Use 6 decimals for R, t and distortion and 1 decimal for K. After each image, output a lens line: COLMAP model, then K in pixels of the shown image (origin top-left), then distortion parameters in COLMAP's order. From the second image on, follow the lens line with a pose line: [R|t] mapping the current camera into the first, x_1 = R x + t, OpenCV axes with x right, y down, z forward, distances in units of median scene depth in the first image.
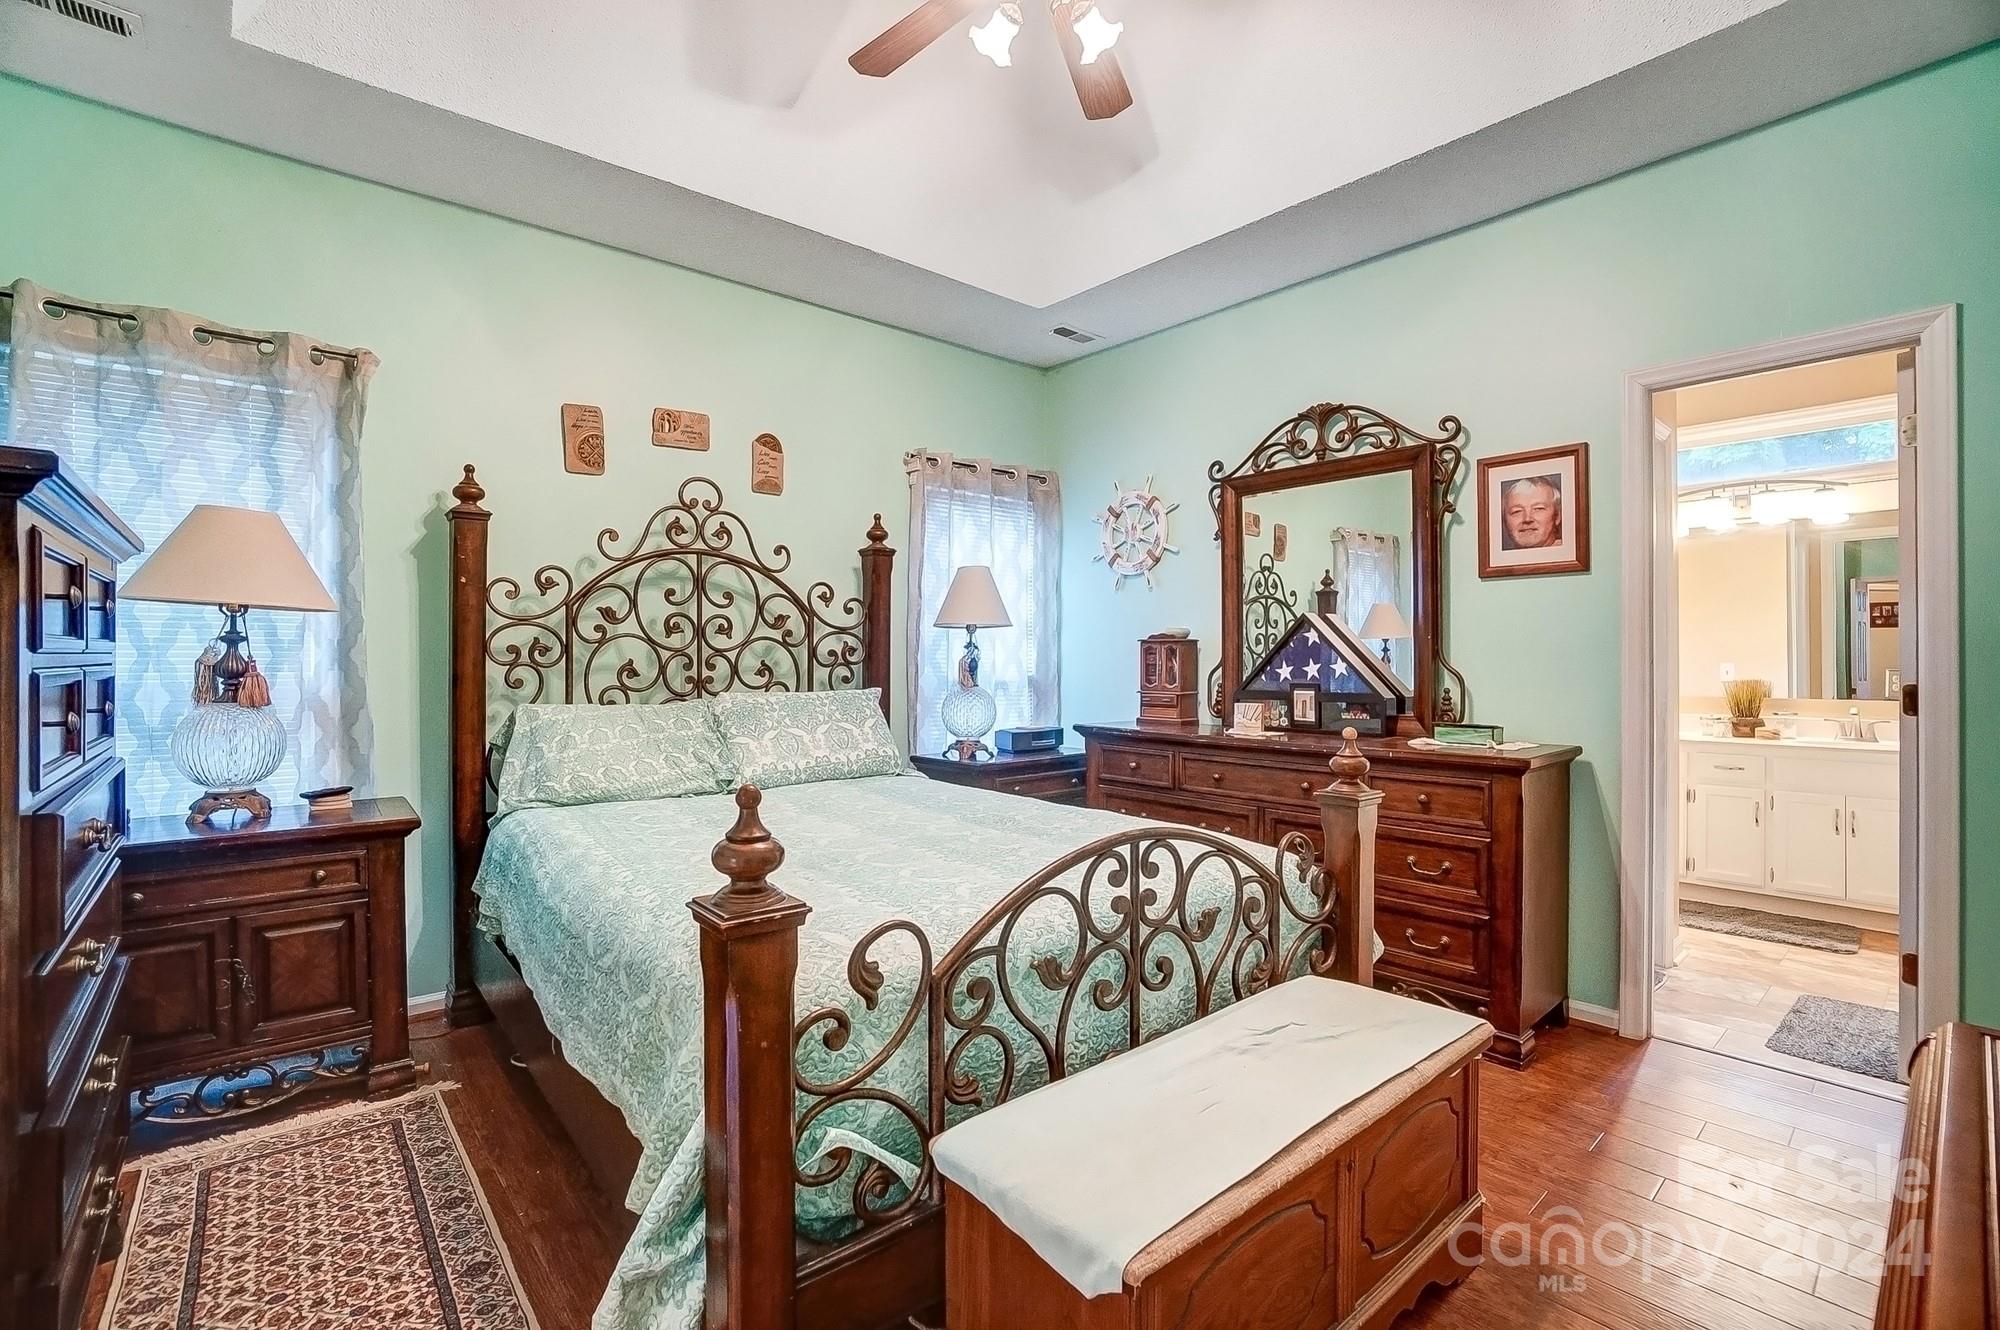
lens RADIAL K [[881.7, 0, 996.8], [0, 881.7, 666.5], [0, 0, 1]] dist [-0.064235, 0.023769]
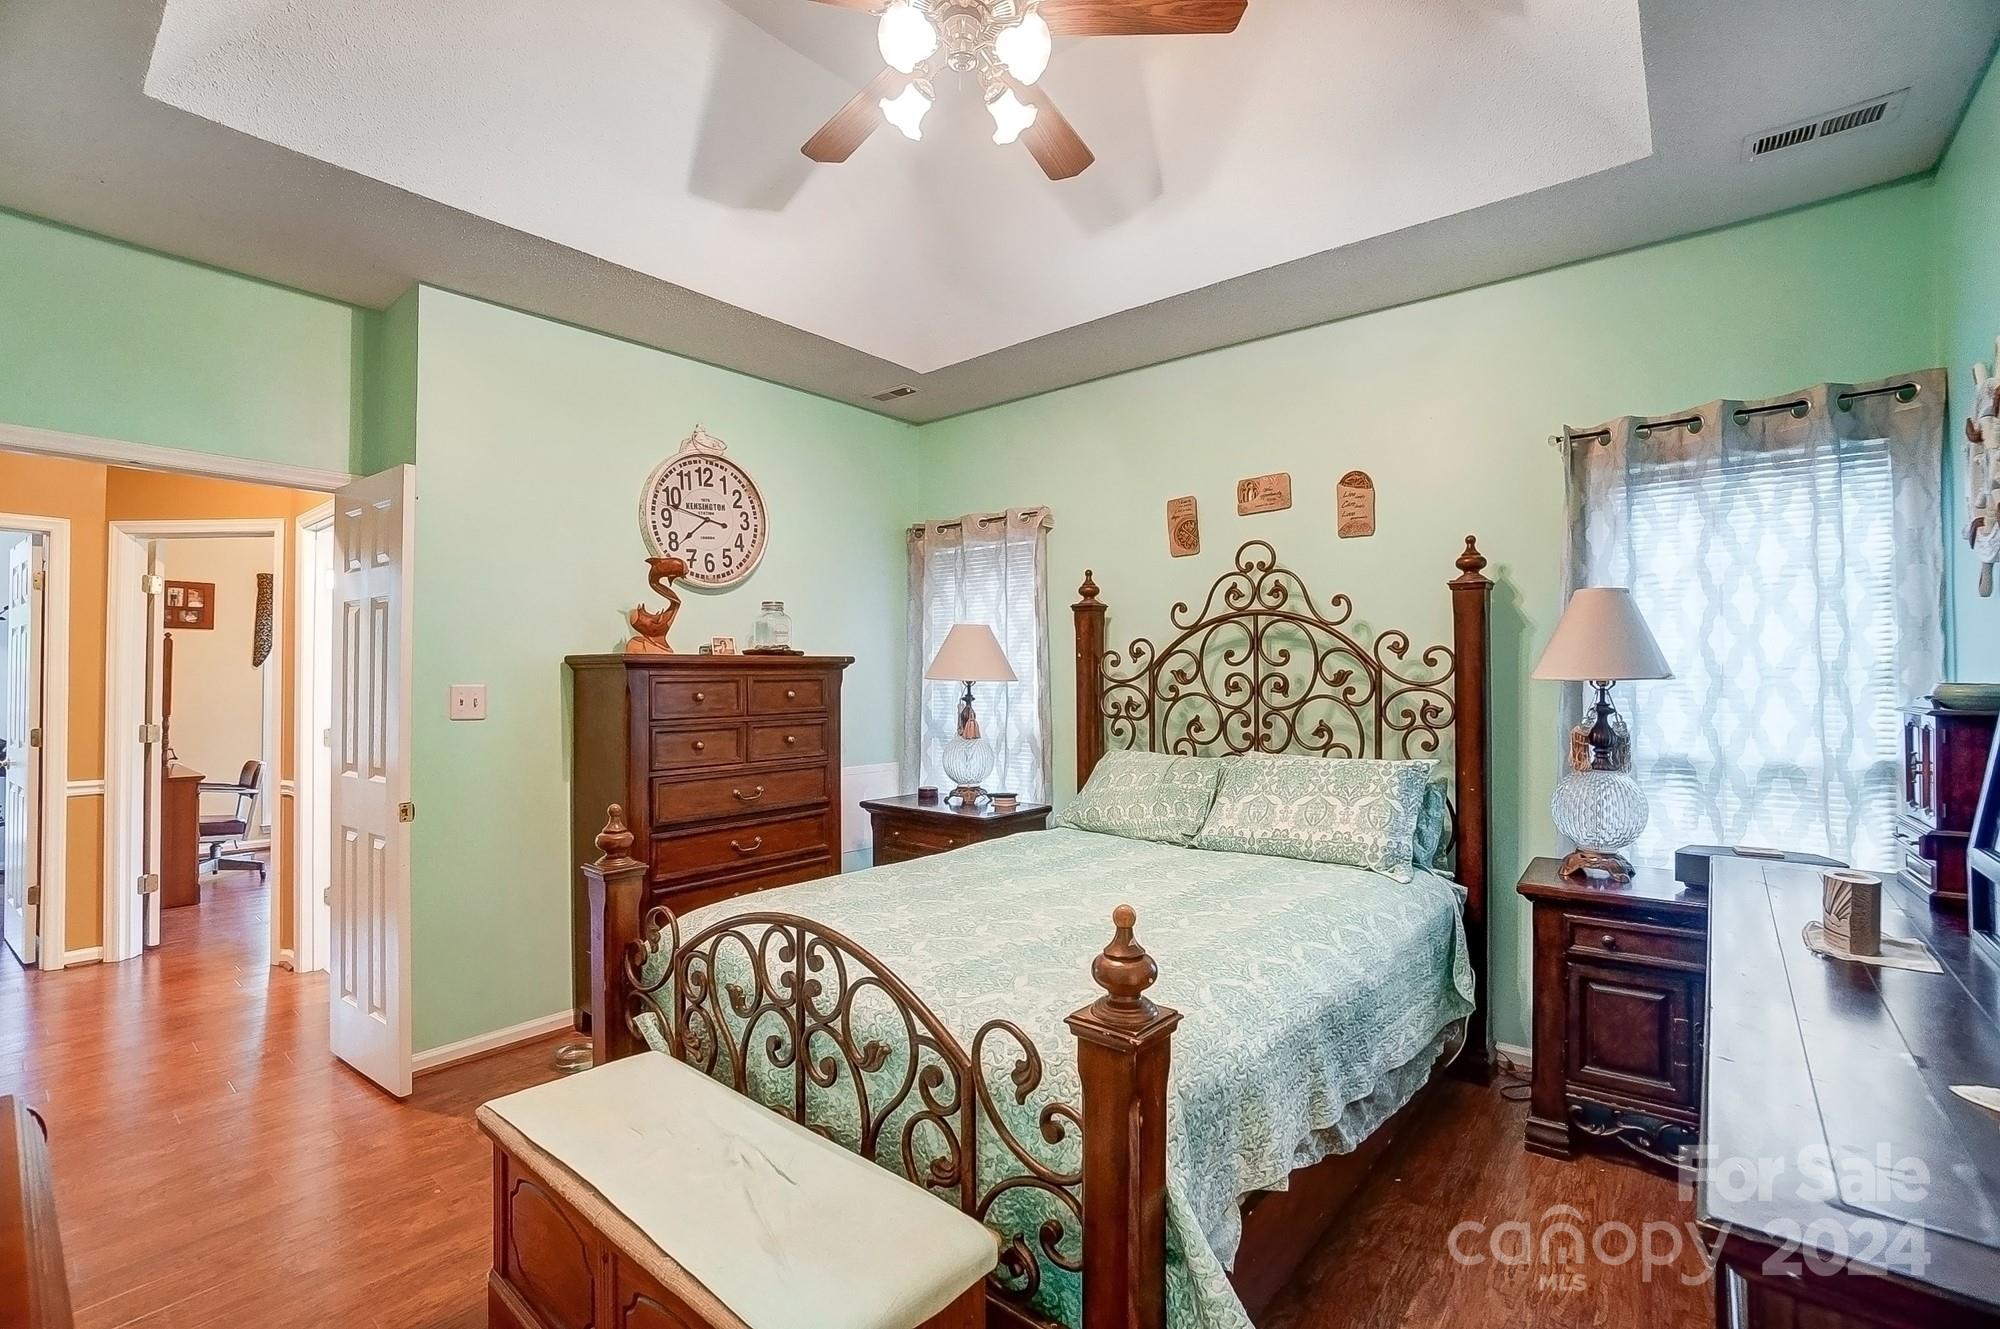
lens RADIAL K [[881.7, 0, 996.8], [0, 881.7, 666.0], [0, 0, 1]] dist [-0.064235, 0.023769]
pose [[0.174601, -0.012385, -0.984561, 0.627417], [-0.004428, 0.999901, -0.013364, -0.053495], [0.984629, 0.006693, 0.174529, 0.524190]]
